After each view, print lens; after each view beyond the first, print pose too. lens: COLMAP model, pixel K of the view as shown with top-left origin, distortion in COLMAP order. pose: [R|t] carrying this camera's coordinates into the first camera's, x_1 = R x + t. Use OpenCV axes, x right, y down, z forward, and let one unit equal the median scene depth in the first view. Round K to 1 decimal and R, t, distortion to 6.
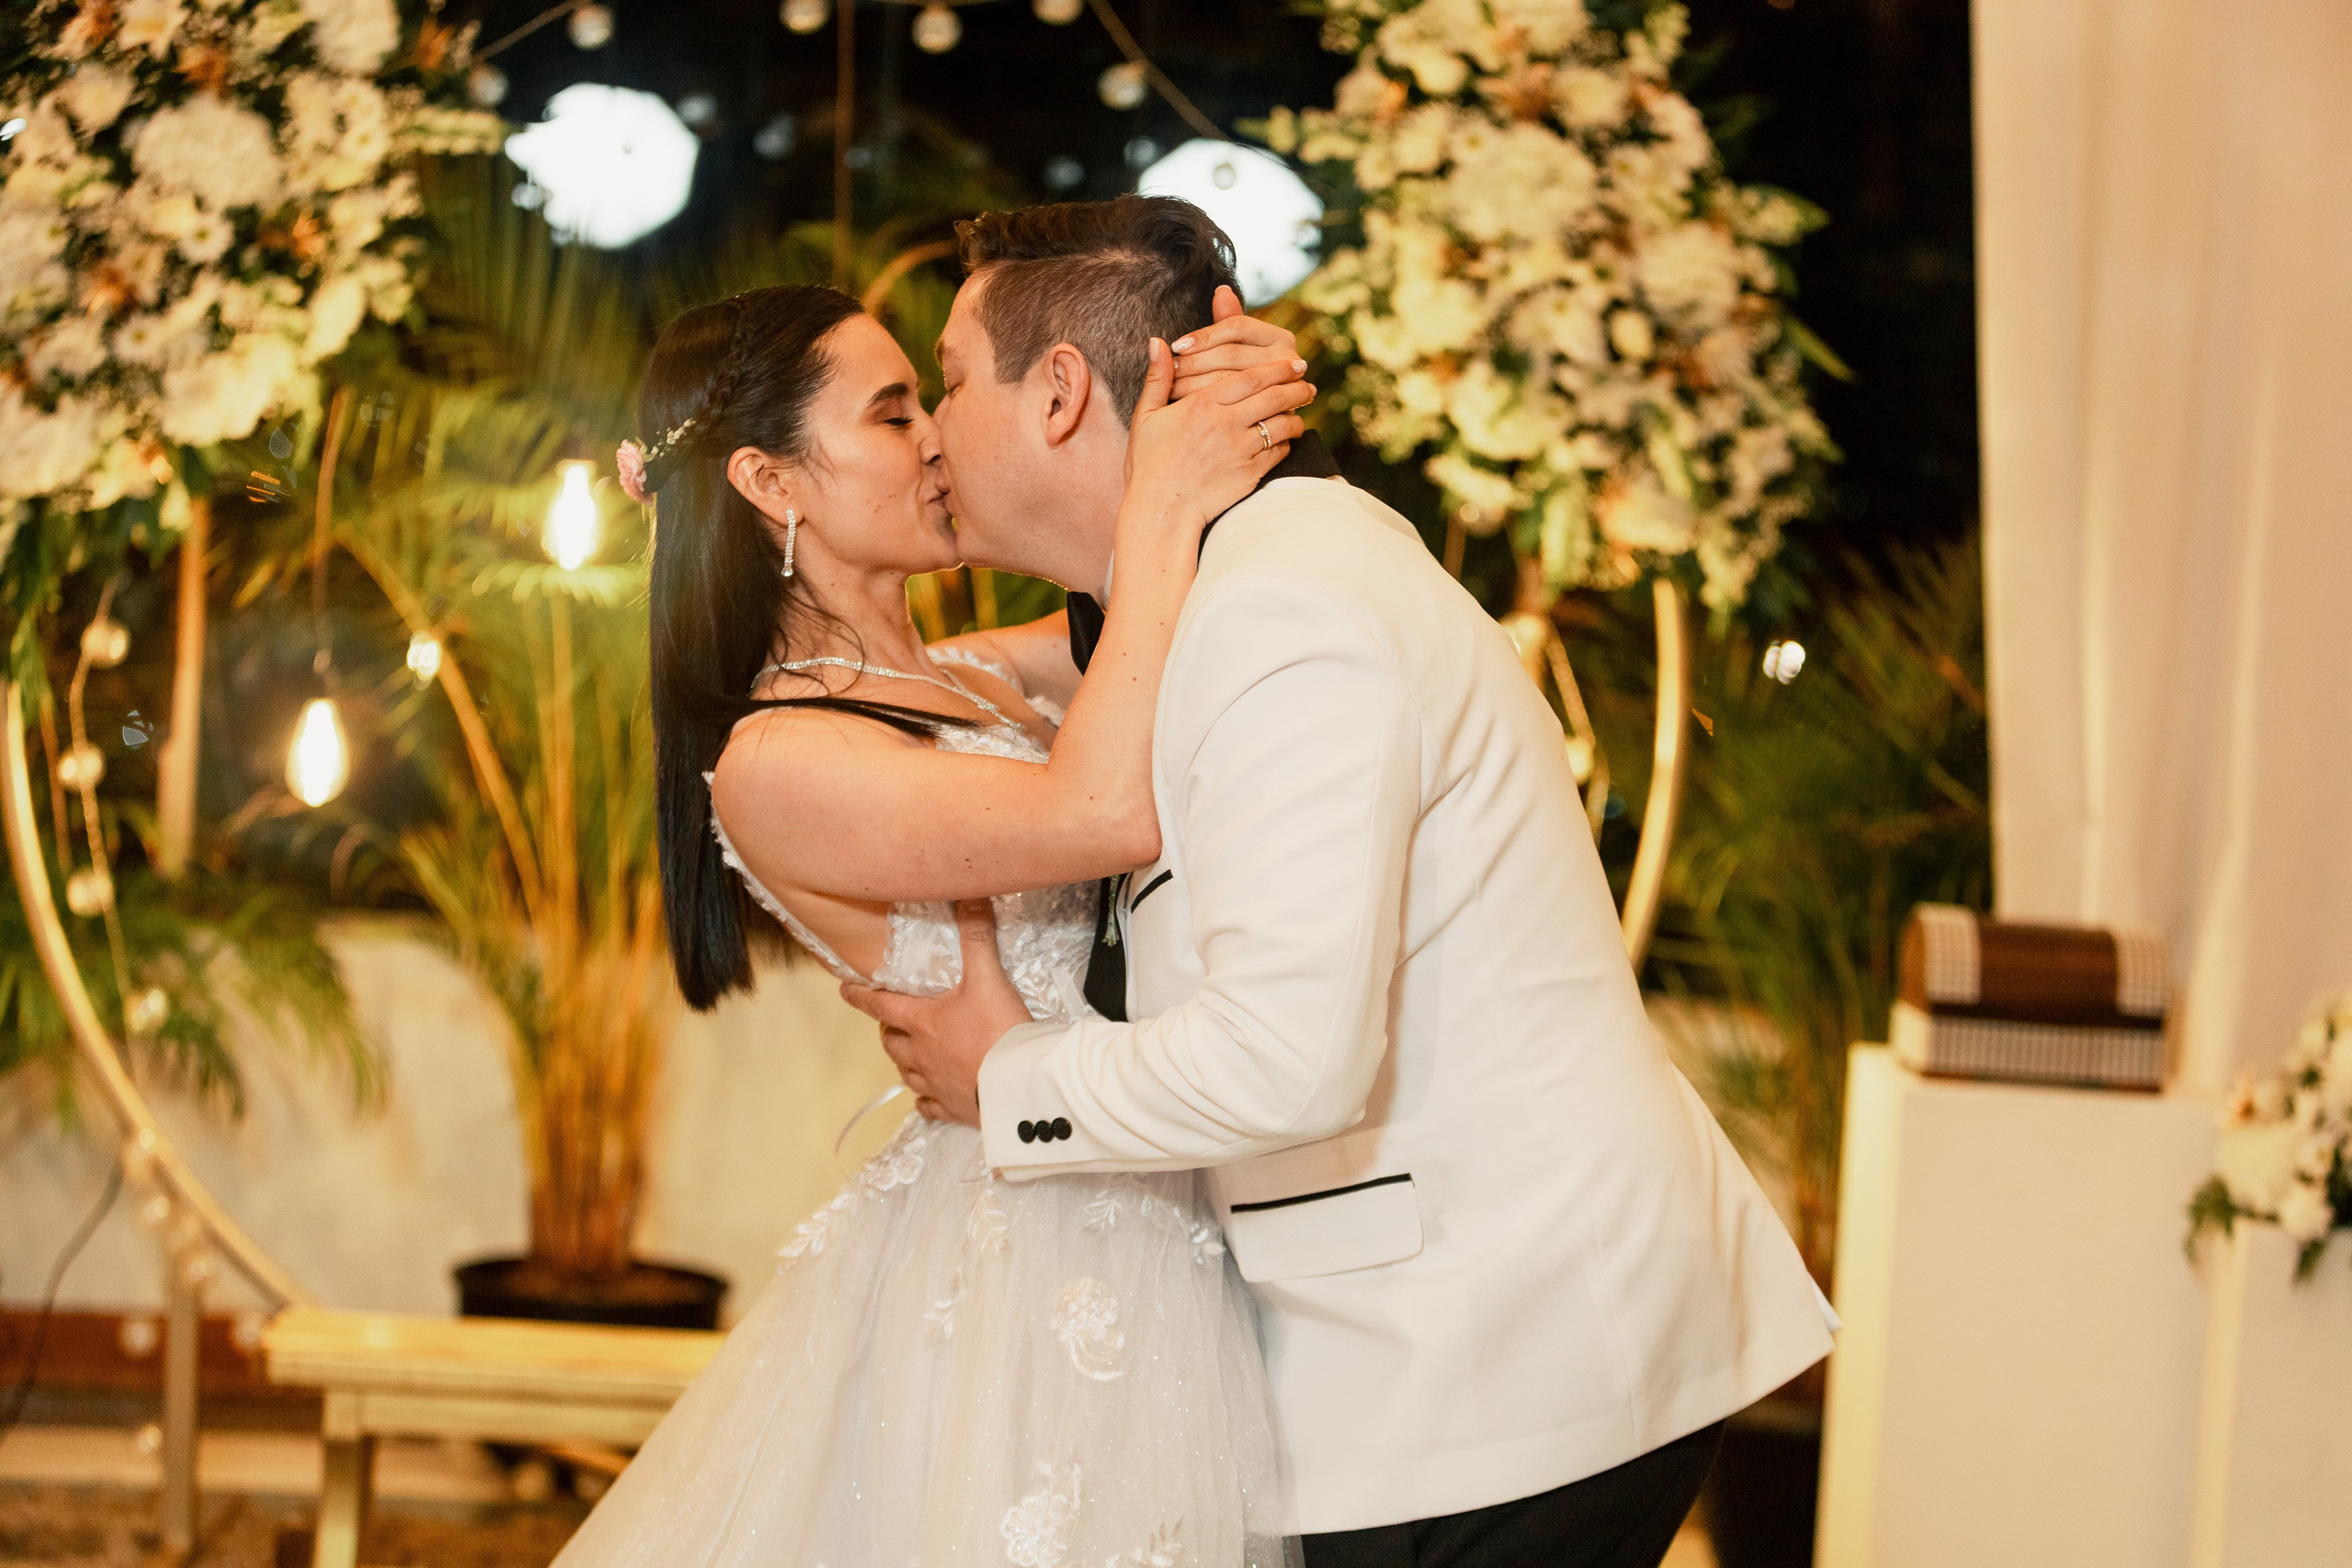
lens RADIAL K [[4967.4, 0, 1075.8], [0, 4967.4, 755.7], [0, 0, 1]] dist [0.022573, 0.000000]
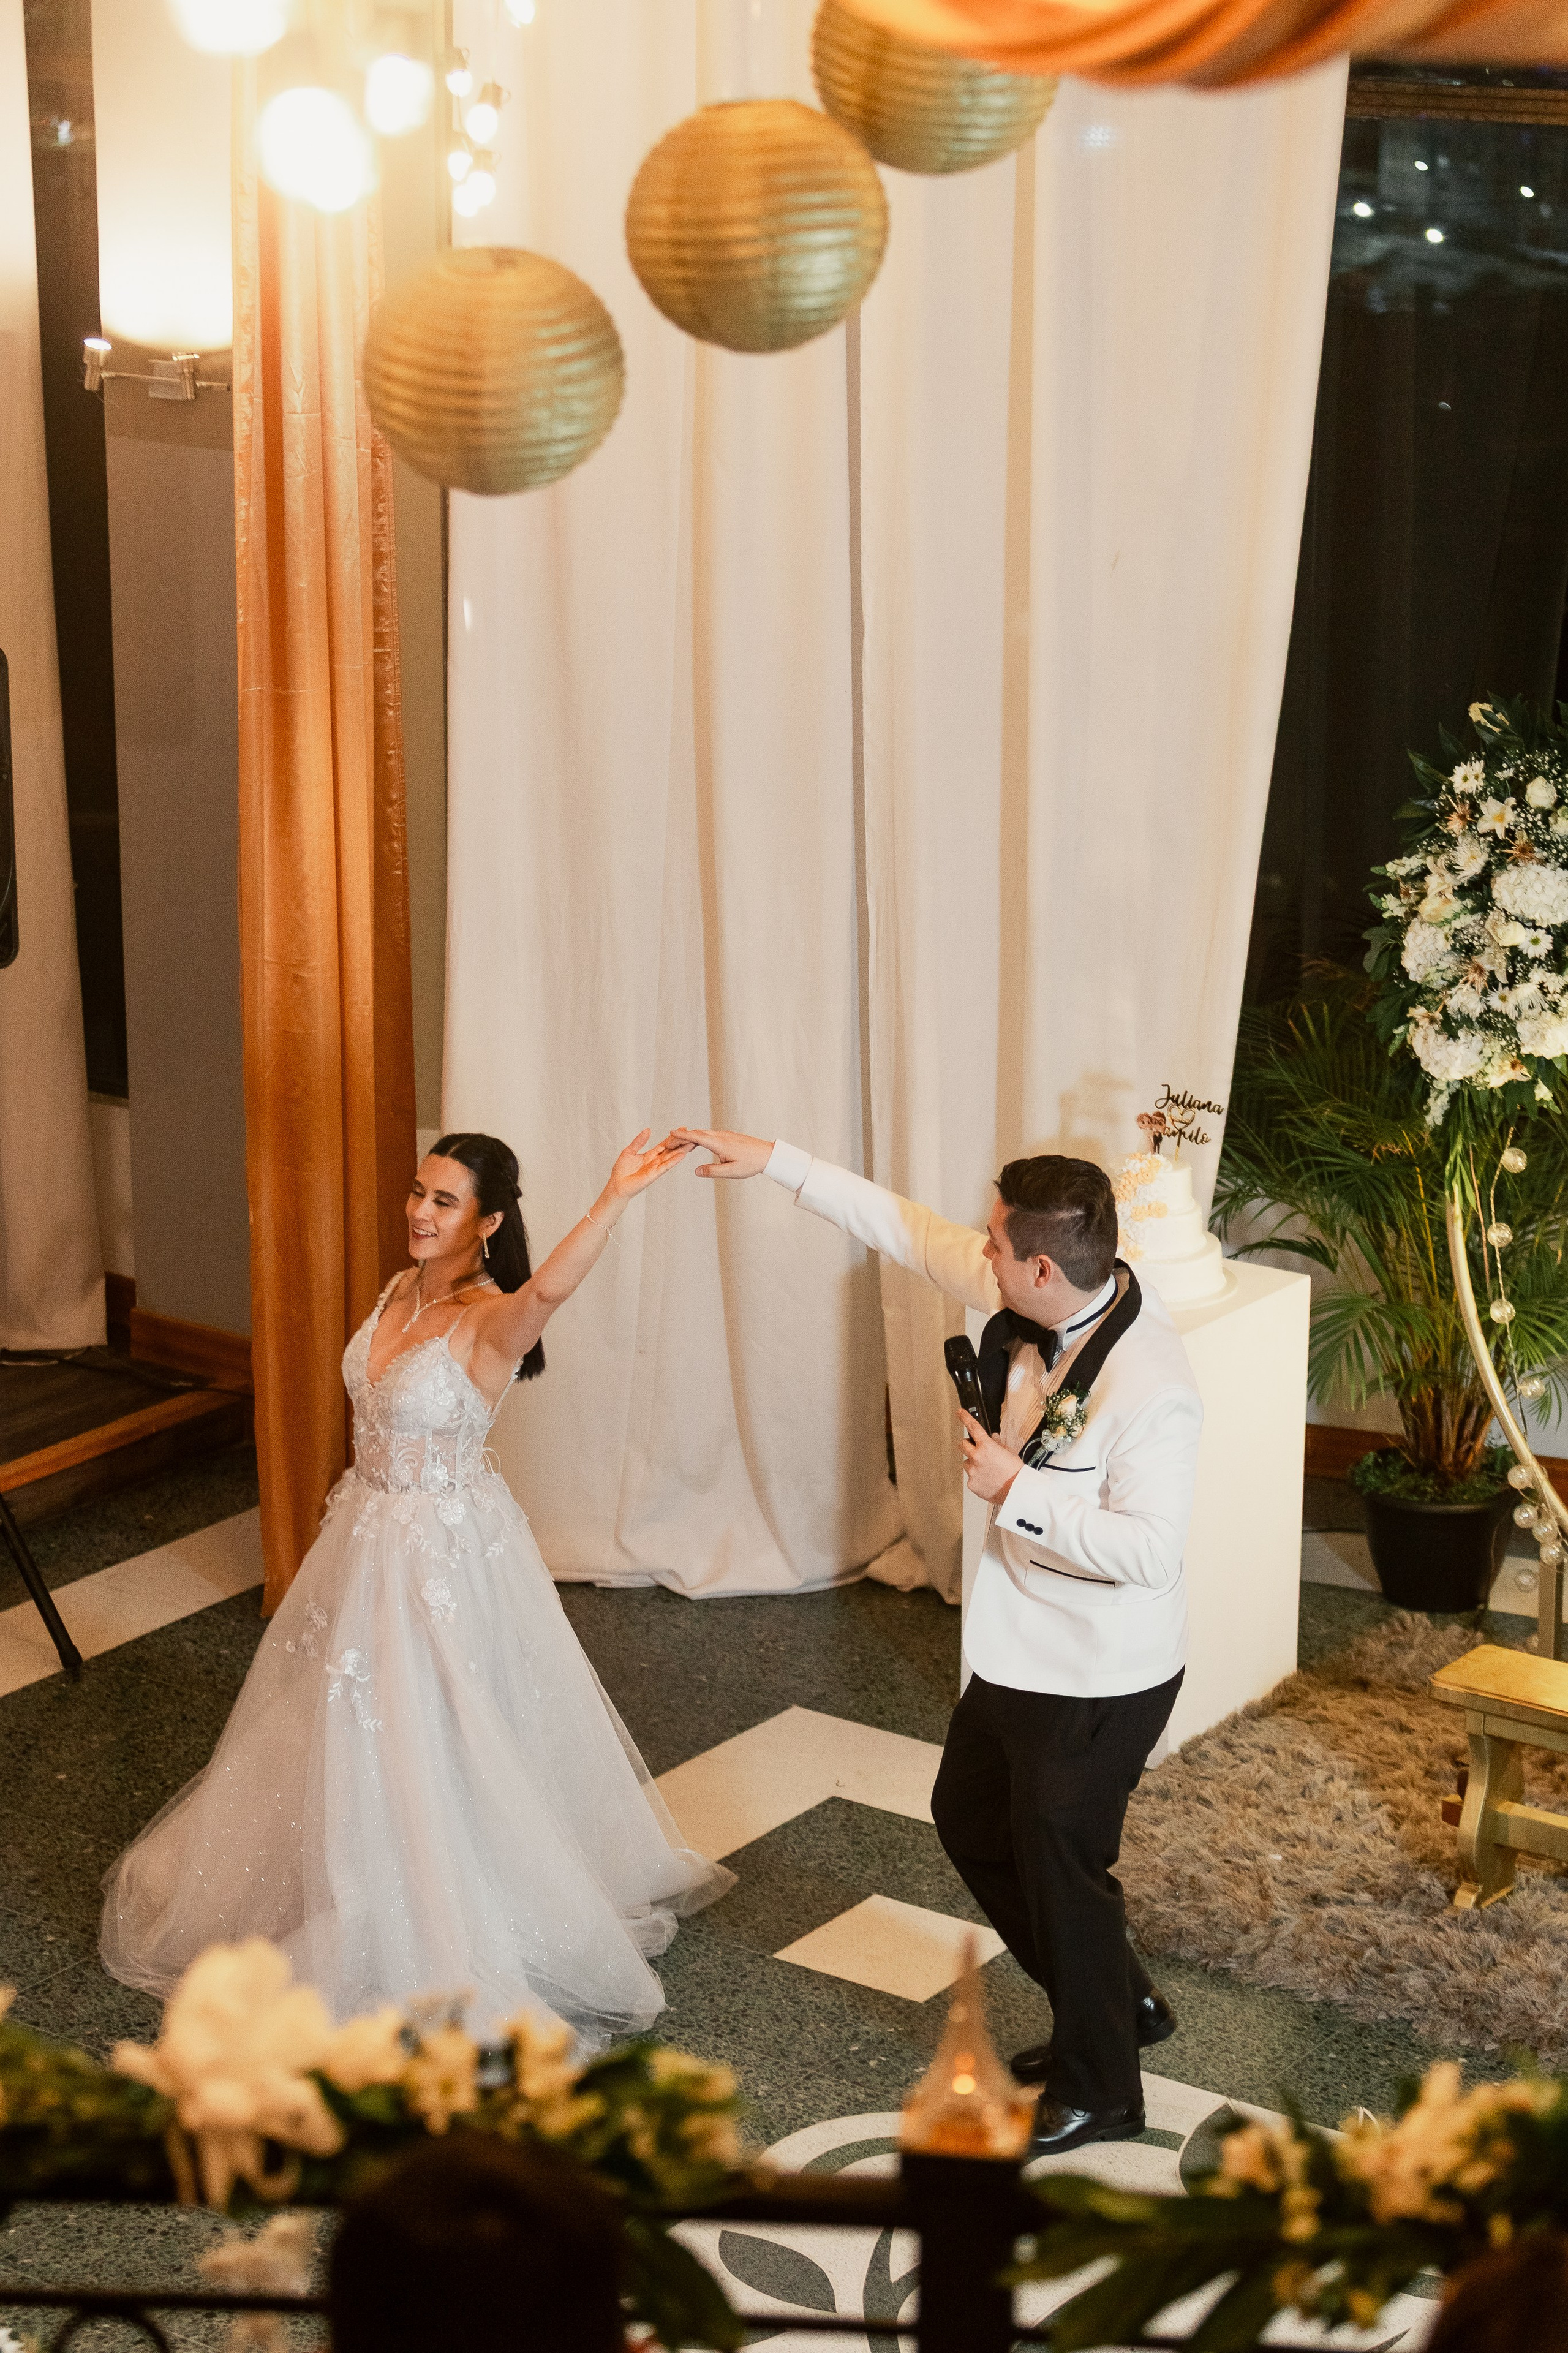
lens RADIAL K [[4969.6, 0, 864.7], [0, 4969.6, 1179.1], [0, 0, 1]] dist [0.022573, 0.000000]
pose [[0.813332, 0.111687, -0.570979, 0.567218], [0.011144, 0.978230, 0.207223, -0.362642], [0.581693, -0.174904, 0.794382, -0.403248]]
